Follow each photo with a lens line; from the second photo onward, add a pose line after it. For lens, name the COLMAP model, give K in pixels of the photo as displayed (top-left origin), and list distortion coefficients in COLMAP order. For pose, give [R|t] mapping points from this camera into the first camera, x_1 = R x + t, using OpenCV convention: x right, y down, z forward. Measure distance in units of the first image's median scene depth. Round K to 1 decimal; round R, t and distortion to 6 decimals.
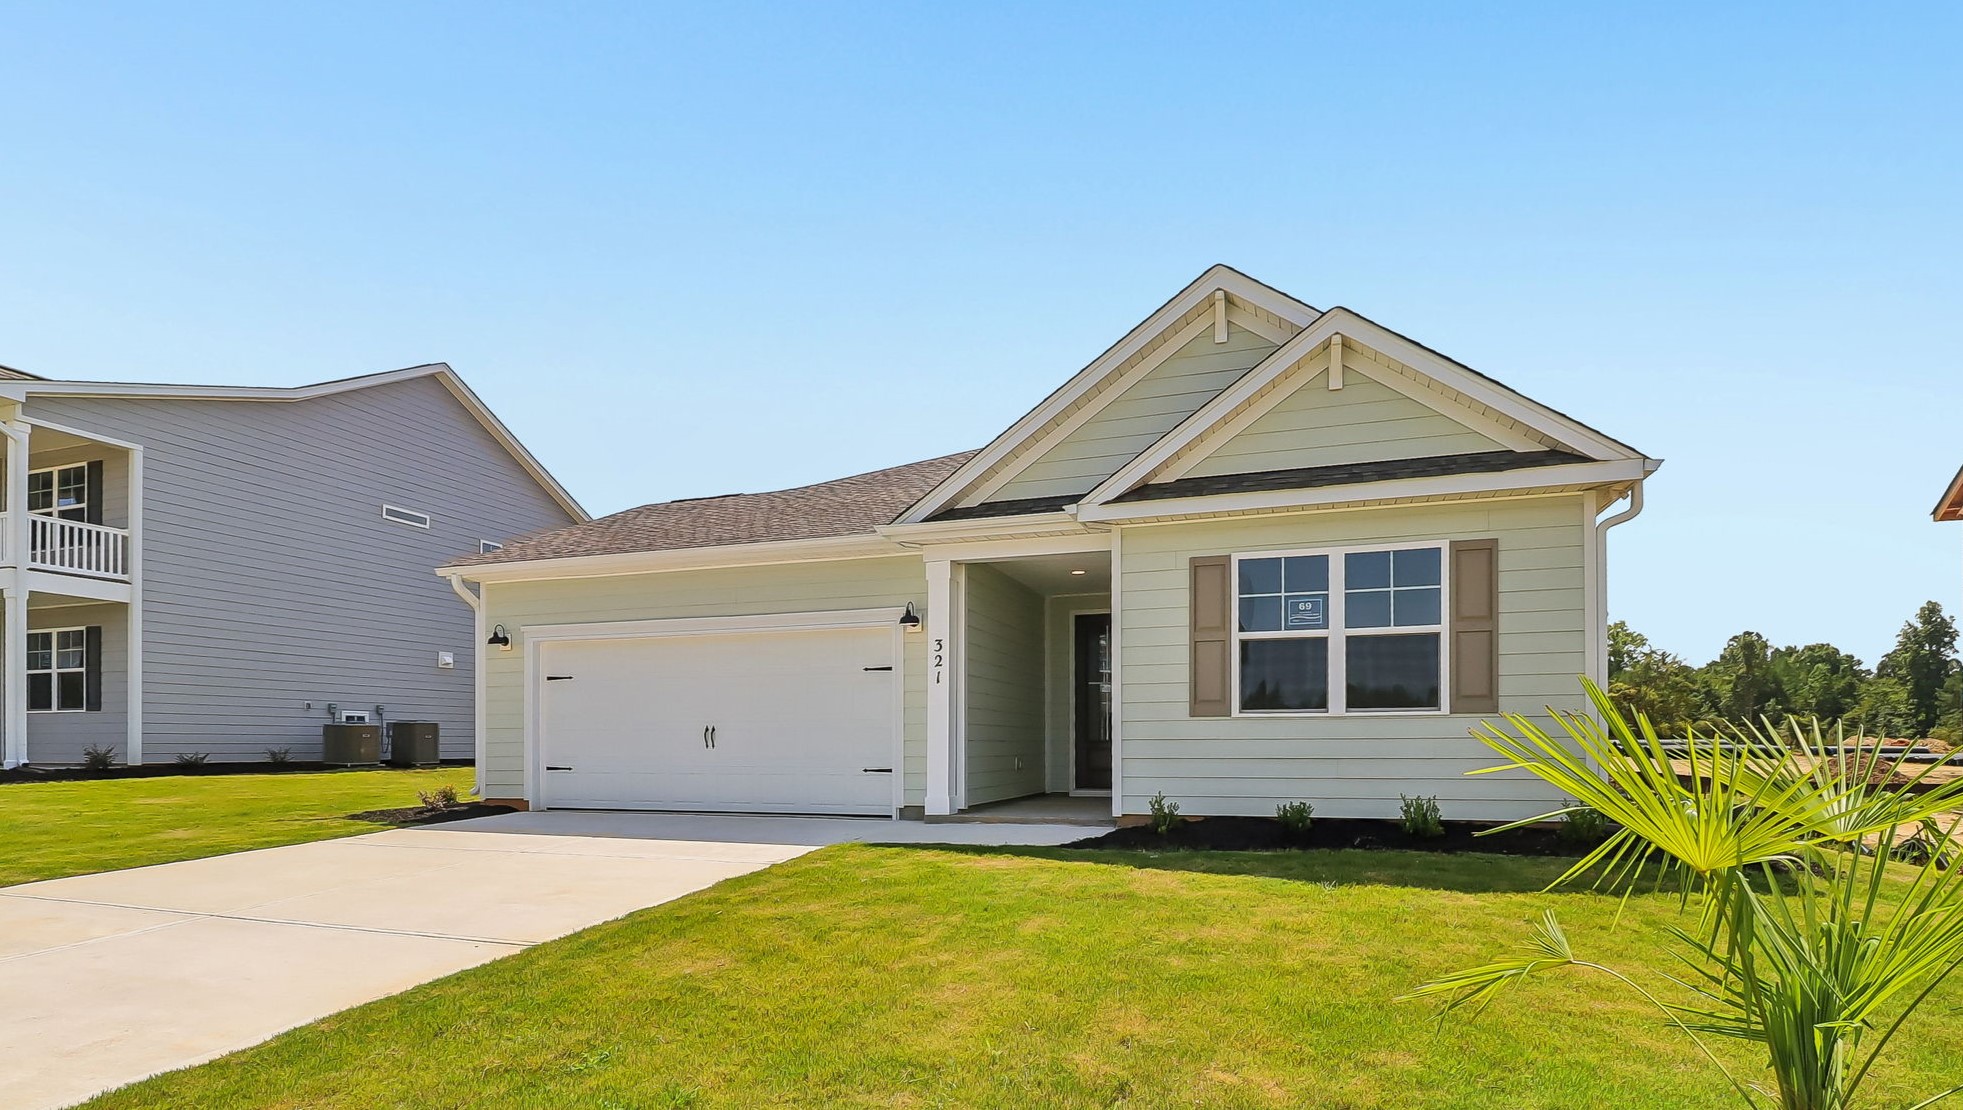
lens RADIAL K [[964.0, 0, 981.4], [0, 964.0, 606.6], [0, 0, 1]] dist [0.000058, -0.000282]
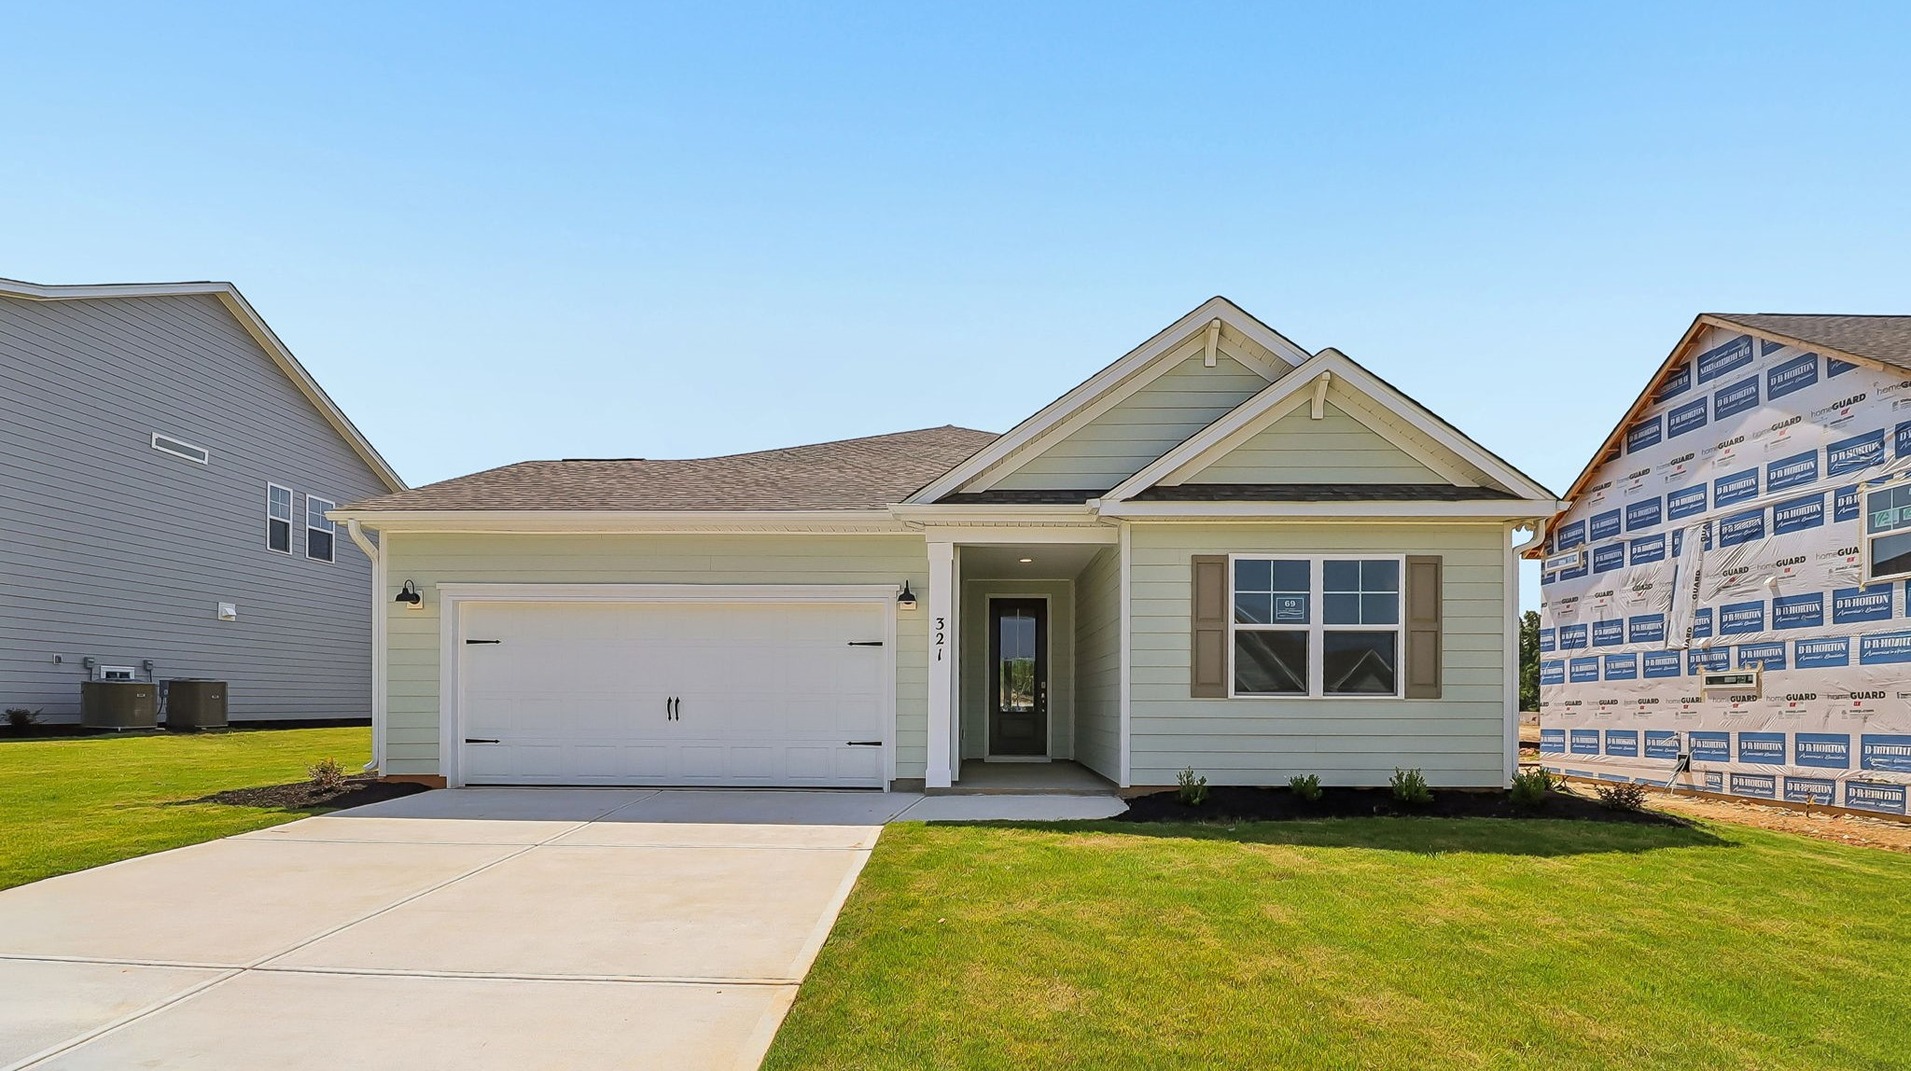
lens RADIAL K [[819.5, 0, 952.7], [0, 819.5, 597.6], [0, 0, 1]] dist [-0.000098, -0.008793]
pose [[0.954435, 0.045928, 0.294865, -0.318362], [-0.050565, 0.998688, 0.008119, 0.004761], [-0.294105, -0.022659, 0.955504, 0.168378]]
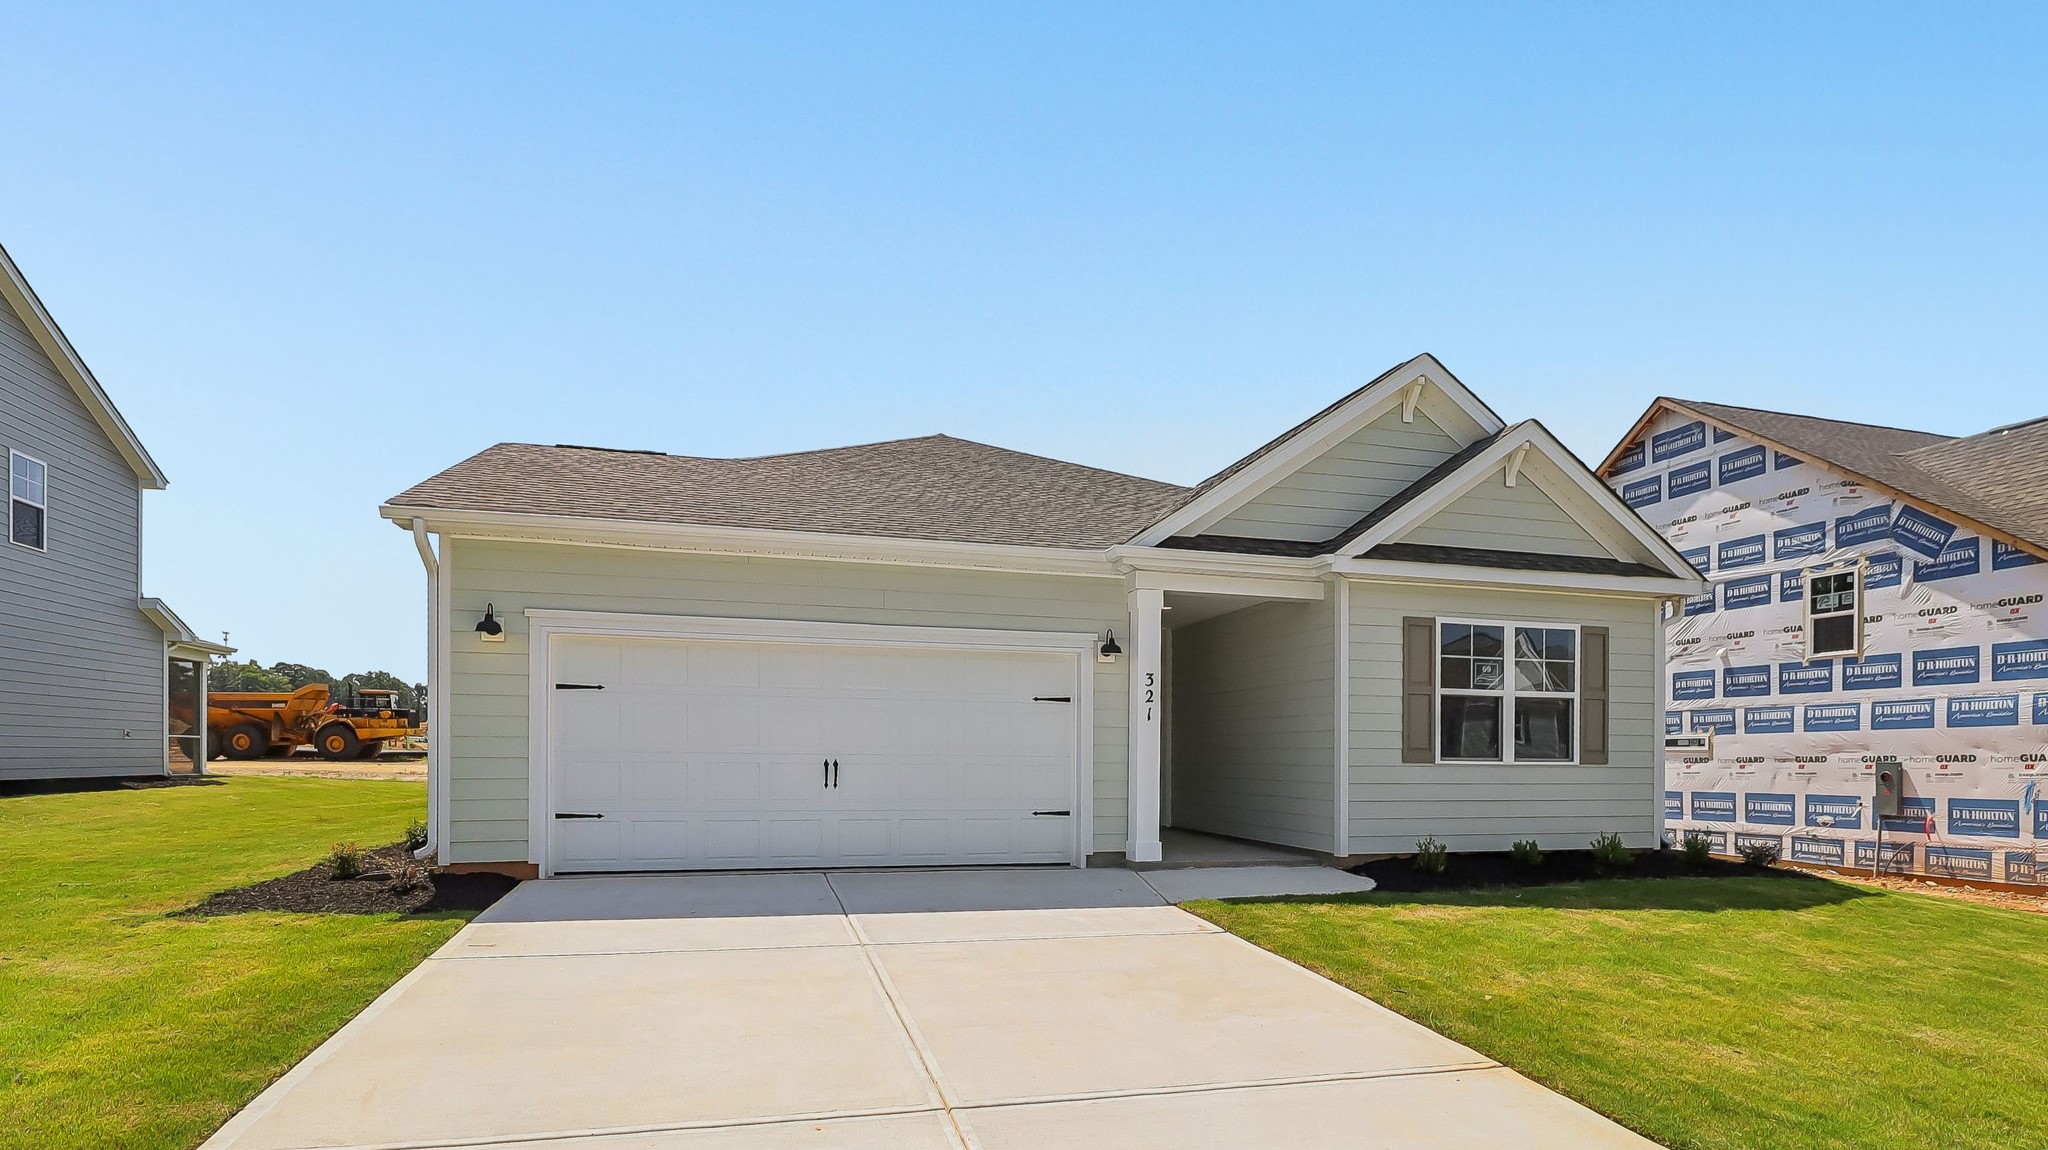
lens RADIAL K [[980.4, 0, 1003.7], [0, 980.4, 627.5], [0, 0, 1]] dist [-0.000991, -0.000768]
pose [[0.834648, 0.082624, 0.544551, -0.744224], [-0.090159, 0.995844, -0.012909, 0.016143], [-0.543354, -0.038321, 0.838628, 0.306507]]
